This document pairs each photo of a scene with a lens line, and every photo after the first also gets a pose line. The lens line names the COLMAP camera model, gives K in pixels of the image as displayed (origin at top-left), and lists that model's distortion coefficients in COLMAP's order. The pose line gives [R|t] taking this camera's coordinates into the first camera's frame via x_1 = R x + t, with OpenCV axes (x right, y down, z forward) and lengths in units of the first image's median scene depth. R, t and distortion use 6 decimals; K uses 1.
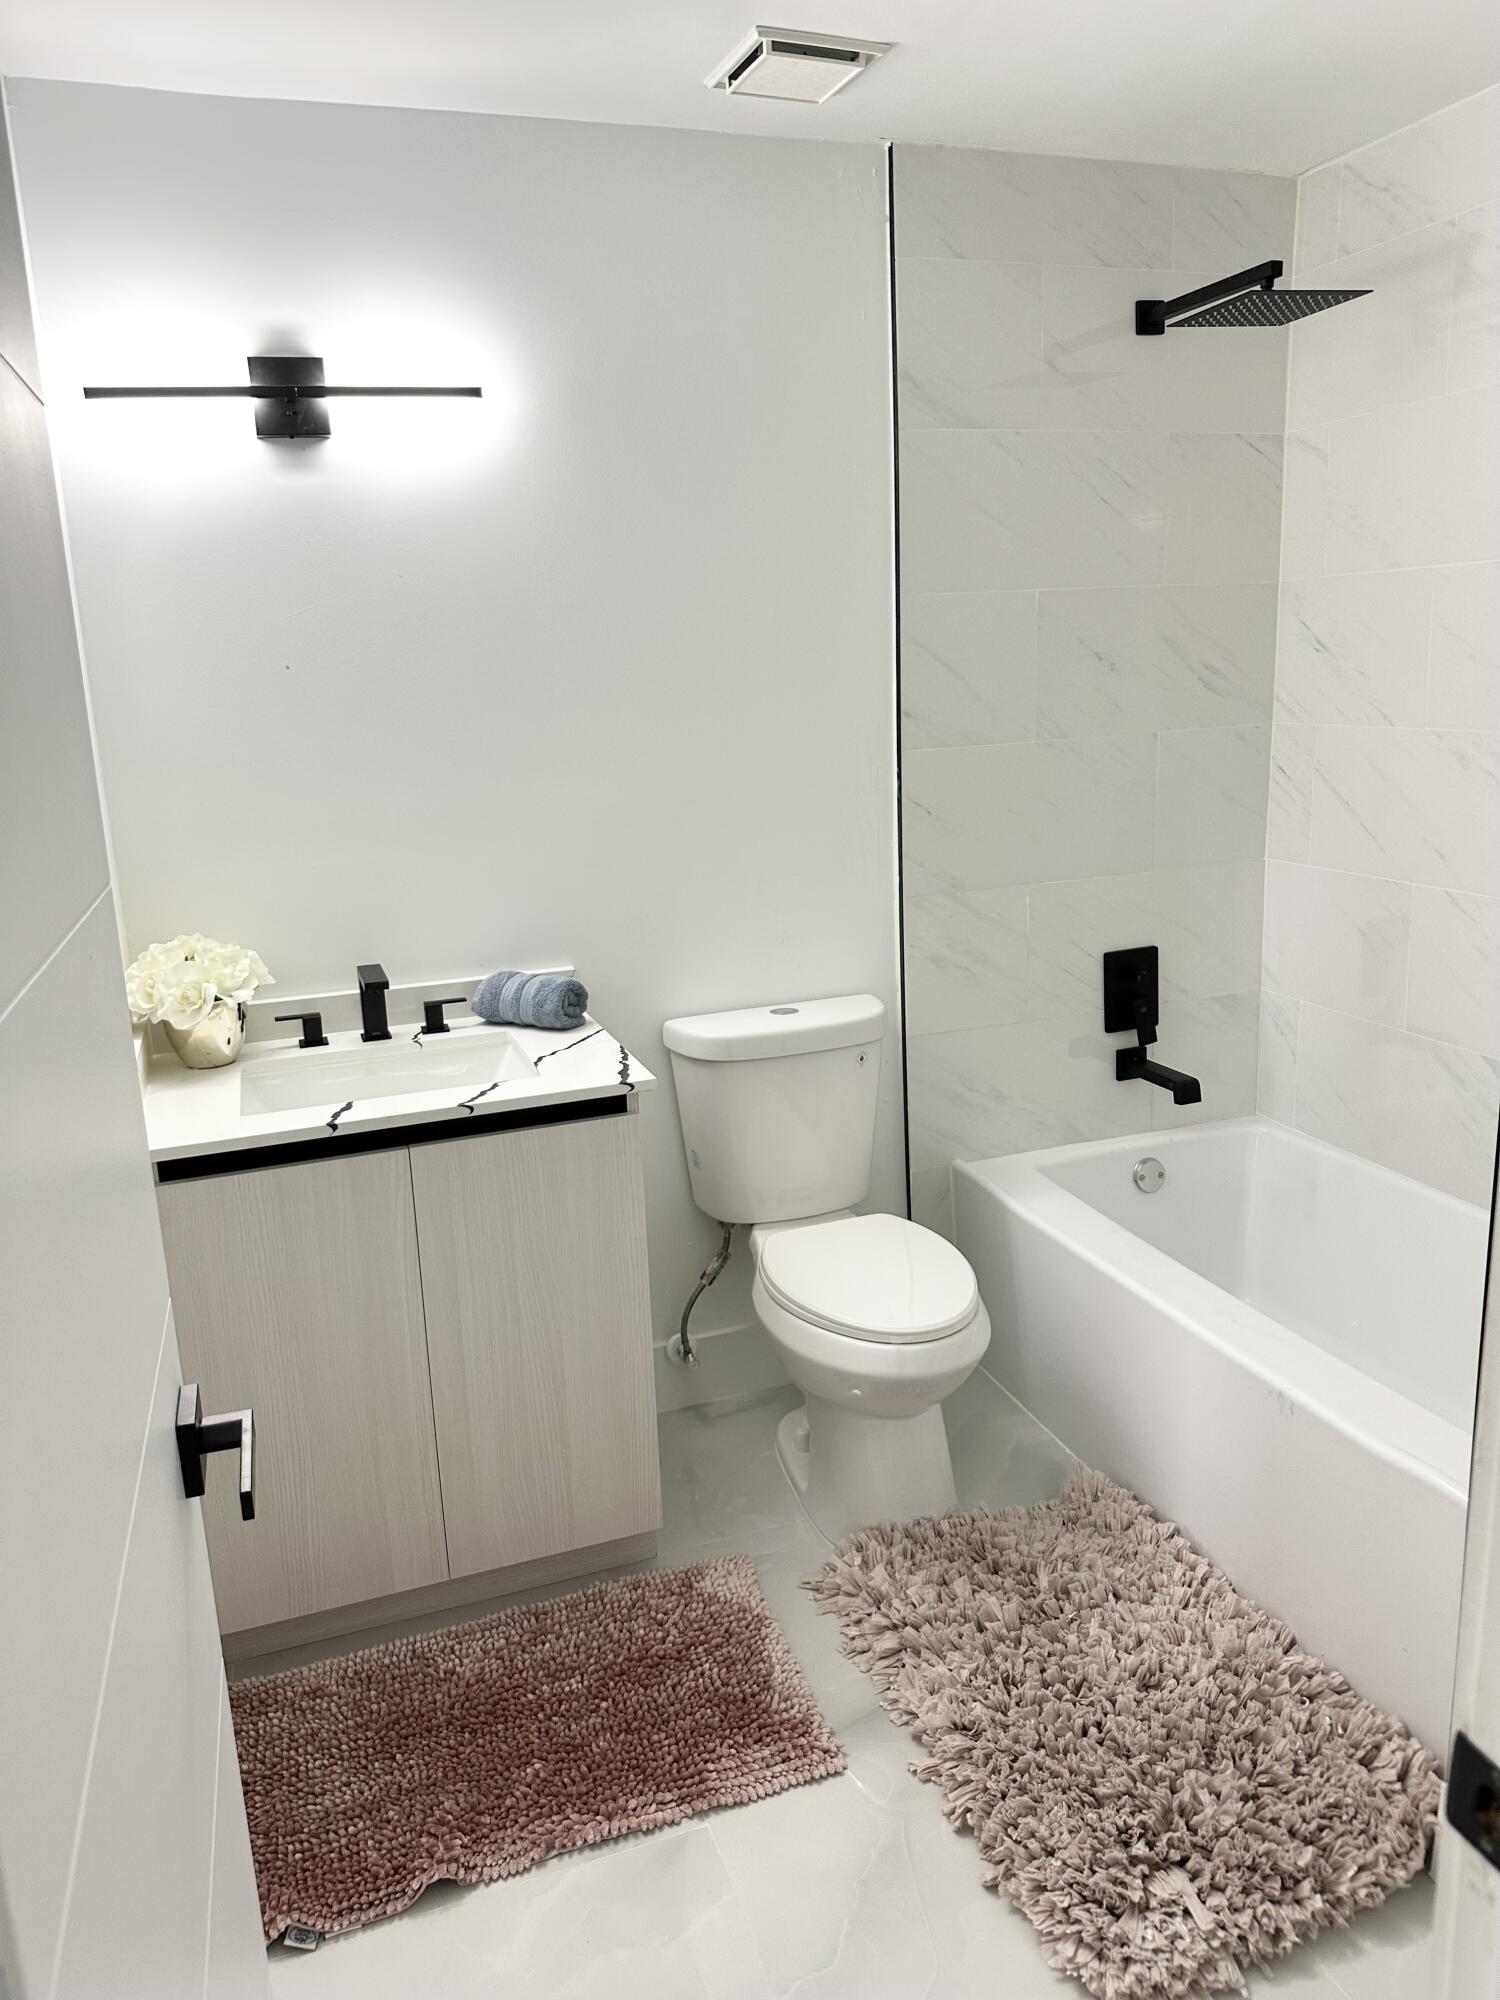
lens RADIAL K [[1415.0, 0, 761.9], [0, 1415.0, 984.5], [0, 0, 1]] dist [0.044306, -0.066230]
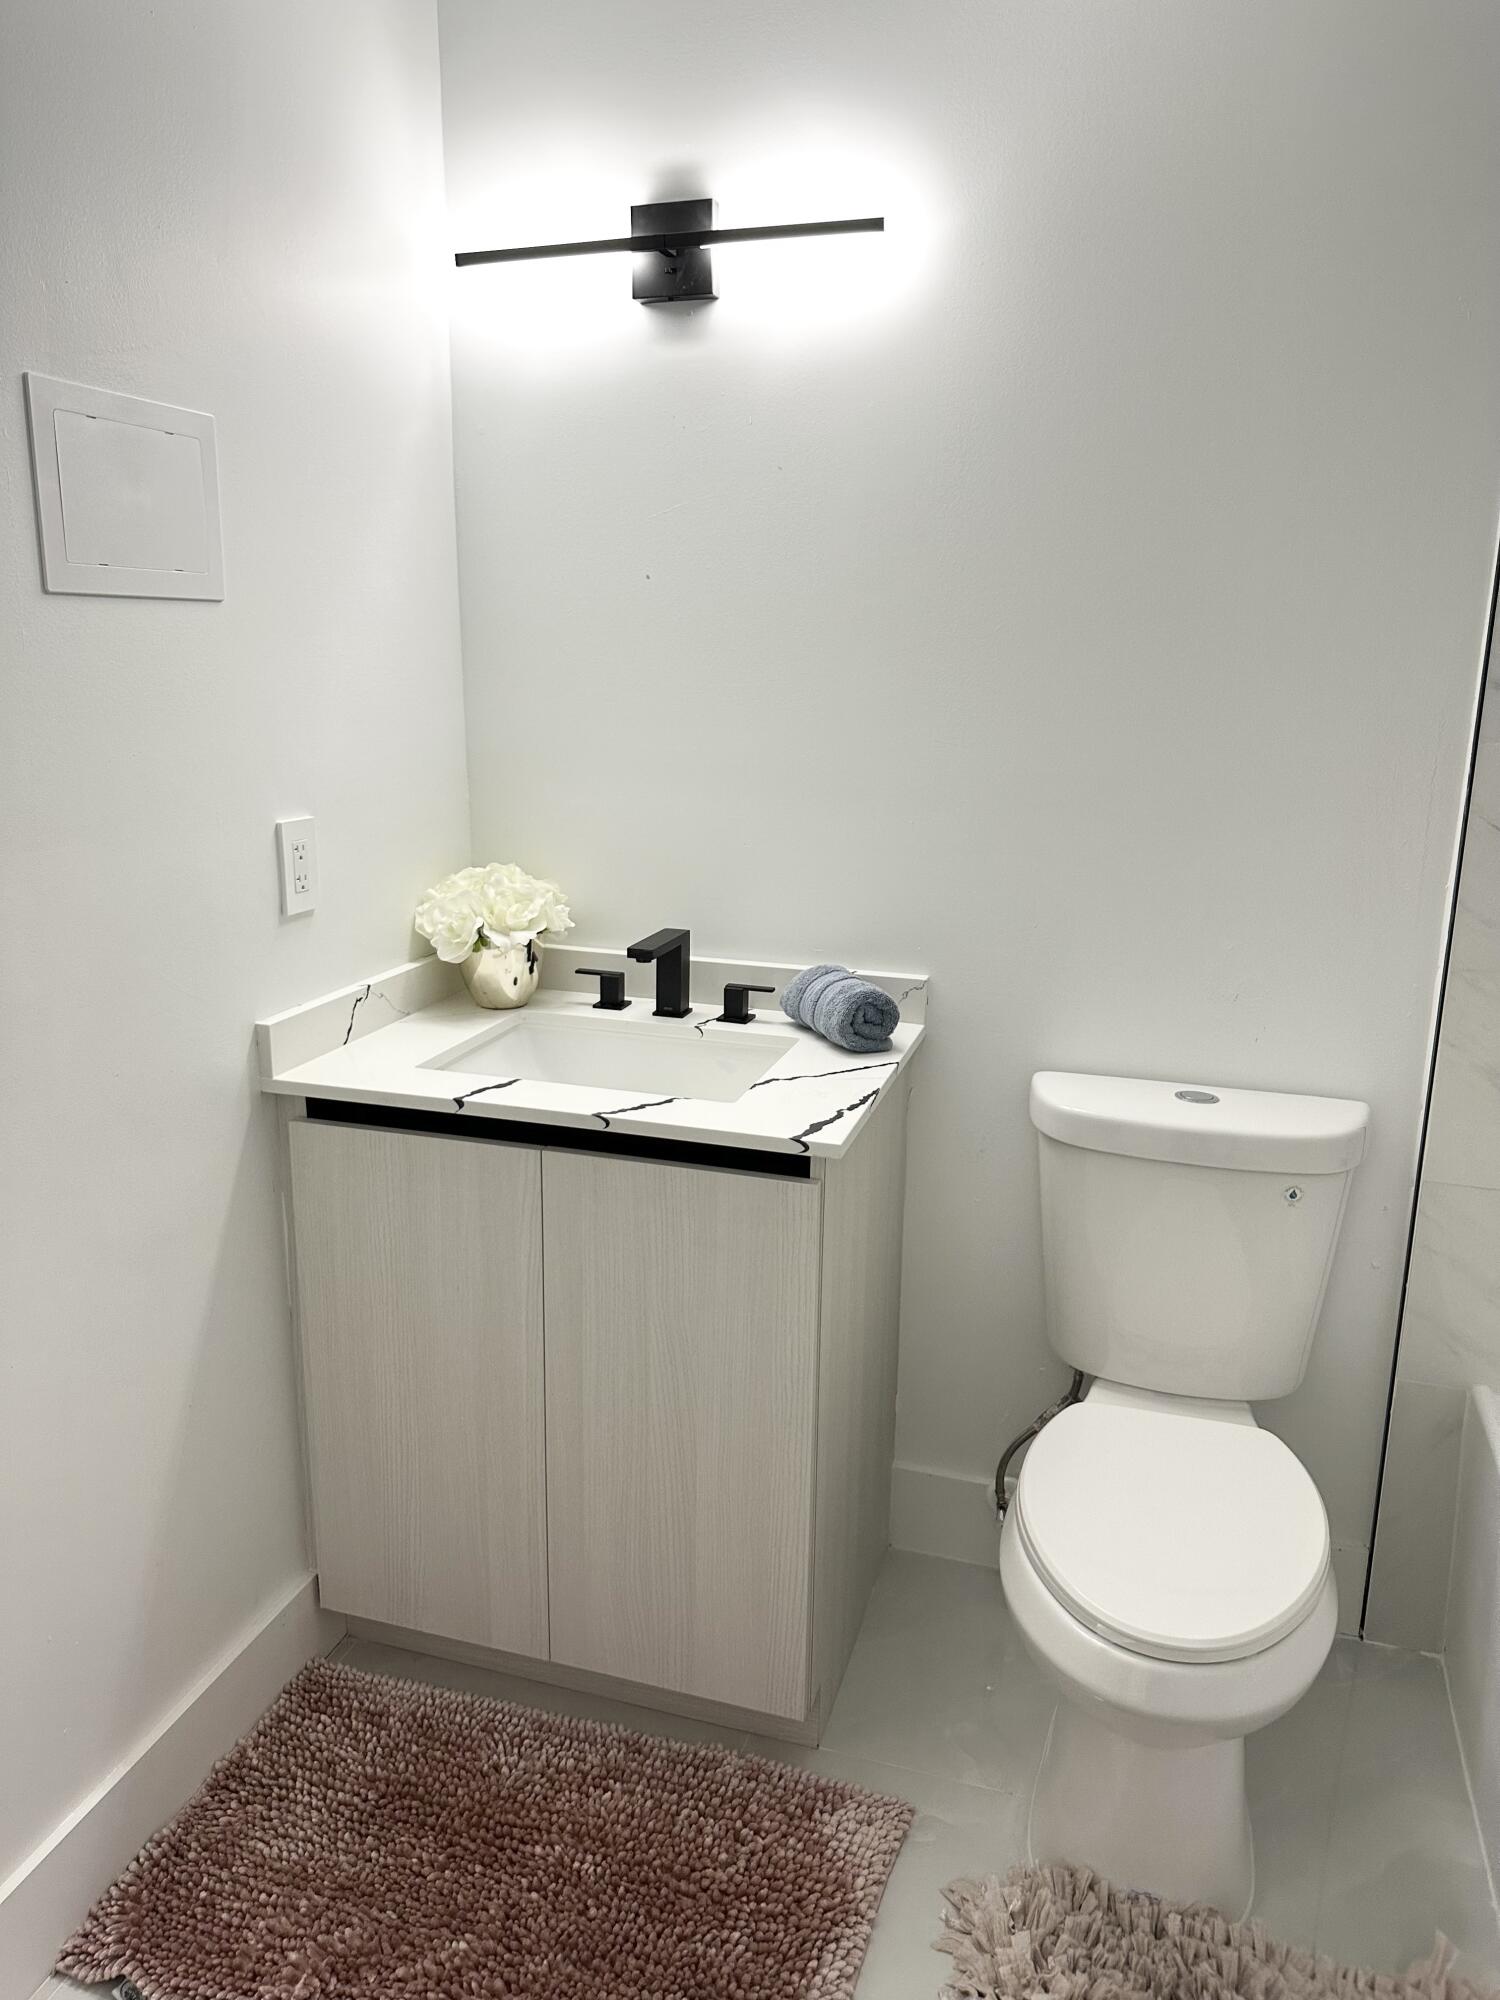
lens RADIAL K [[1400.5, 0, 754.4], [0, 1400.5, 988.9], [0, 0, 1]] dist [0.102055, -0.152911]
pose [[0.800853, 0.193322, -0.566798, 0.272686], [-0.180841, 0.980346, 0.078857, -0.058634], [0.570903, 0.039347, 0.820074, 0.354955]]
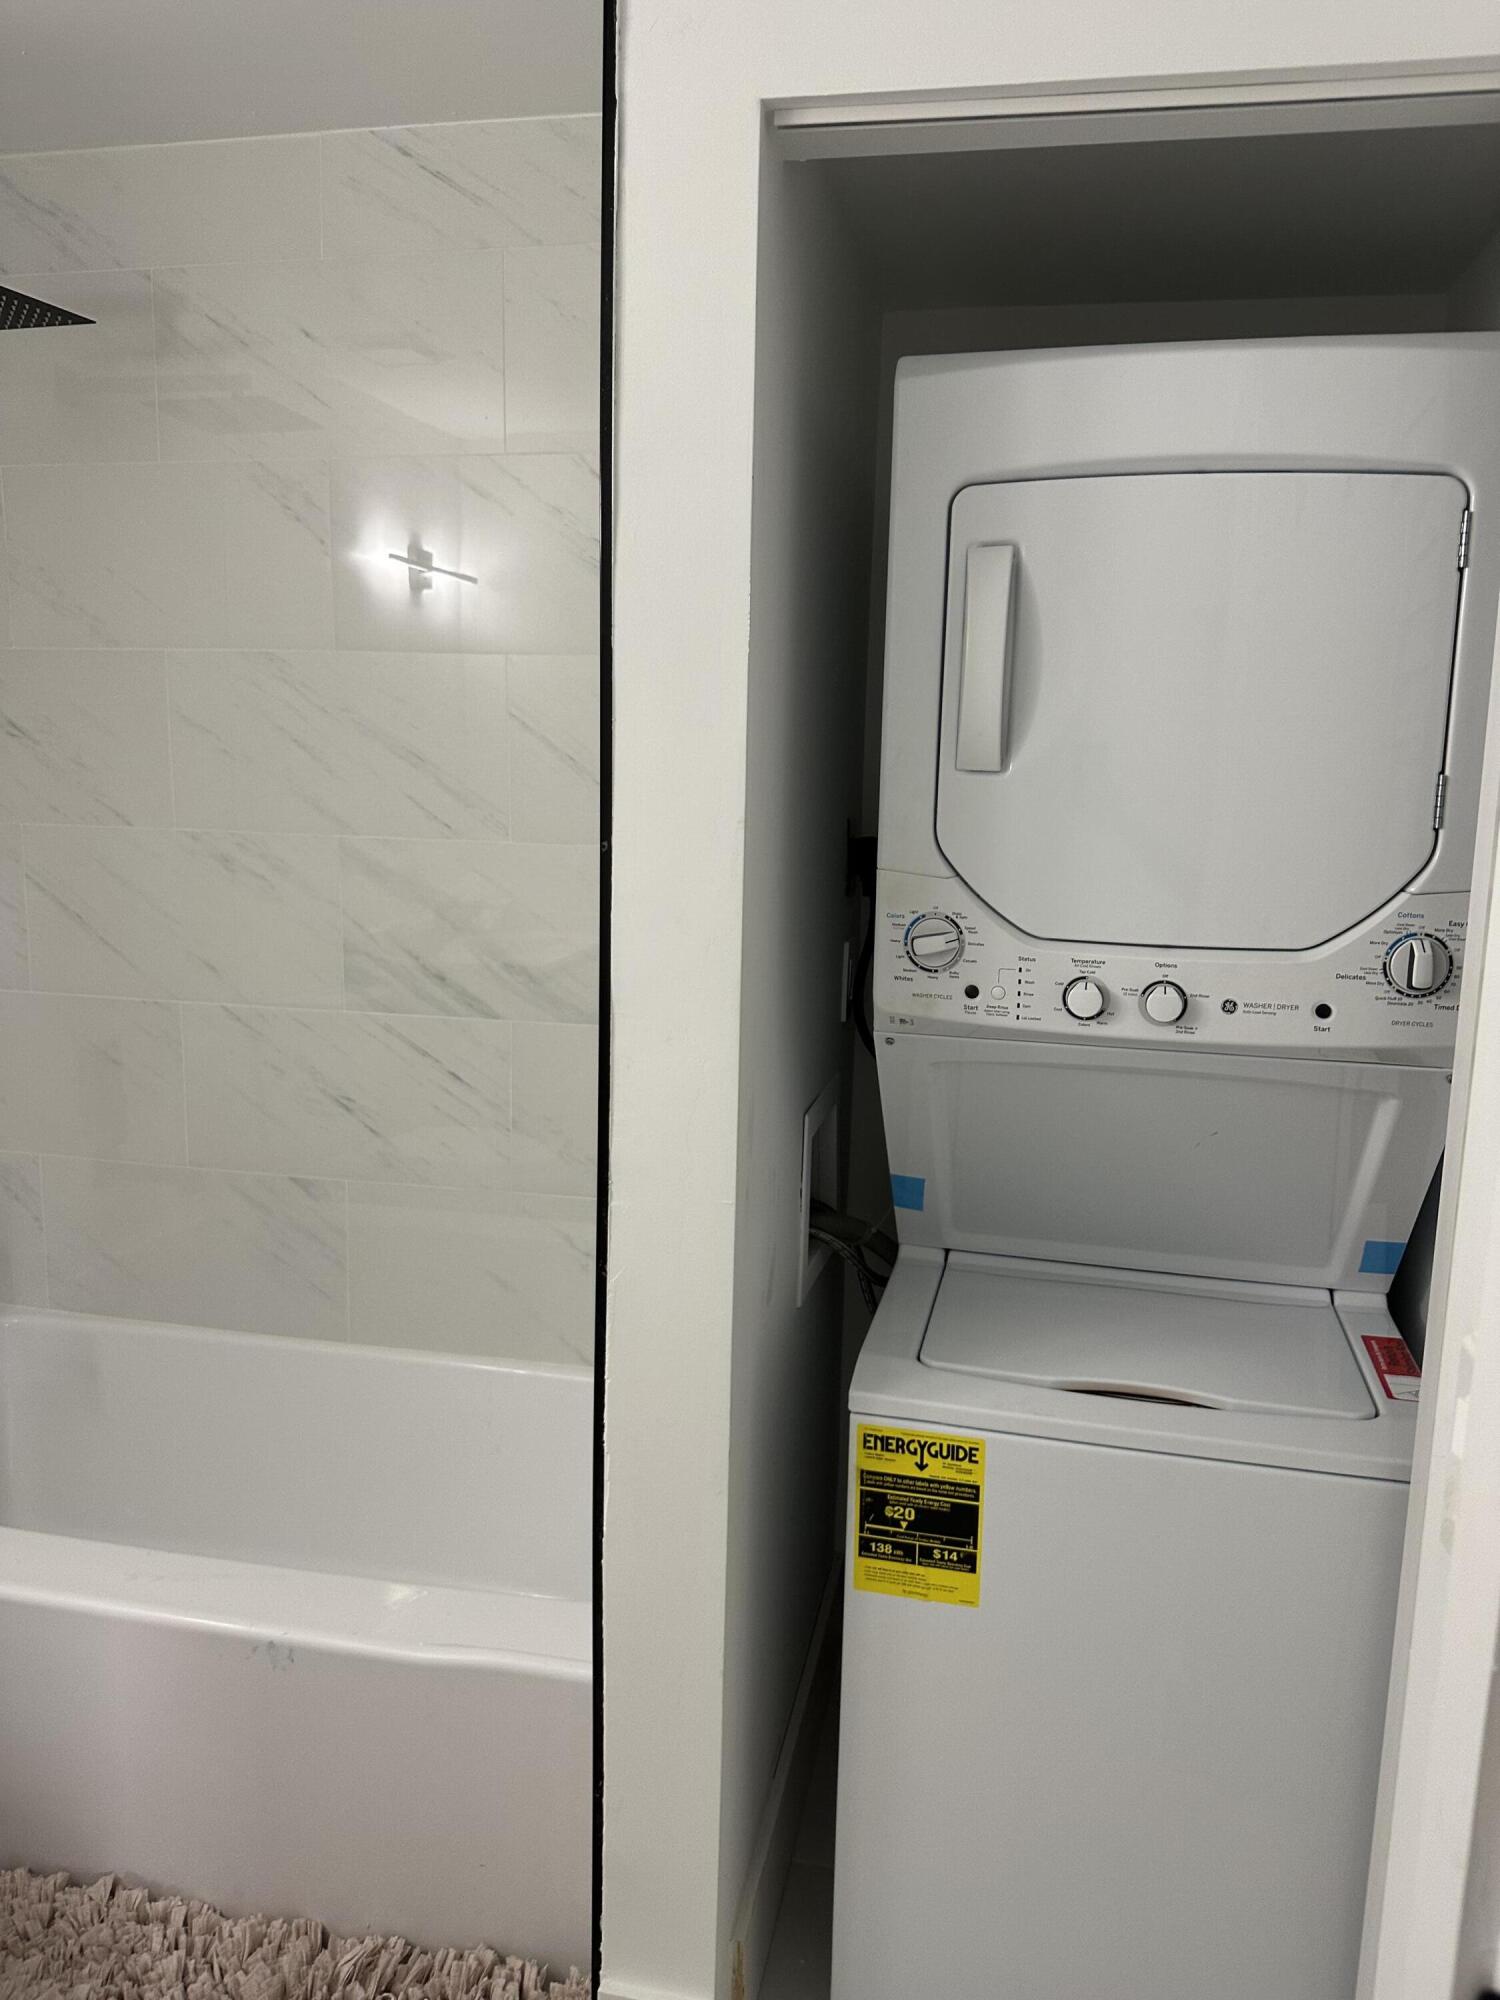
lens RADIAL K [[1415.0, 0, 761.9], [0, 1415.0, 984.5], [0, 0, 1]] dist [0.044306, -0.066230]
pose [[0.523170, -0.088955, 0.847573, -0.127738], [0.148438, 0.988847, 0.012158, -0.046047], [-0.839202, 0.119451, 0.530539, 0.268321]]
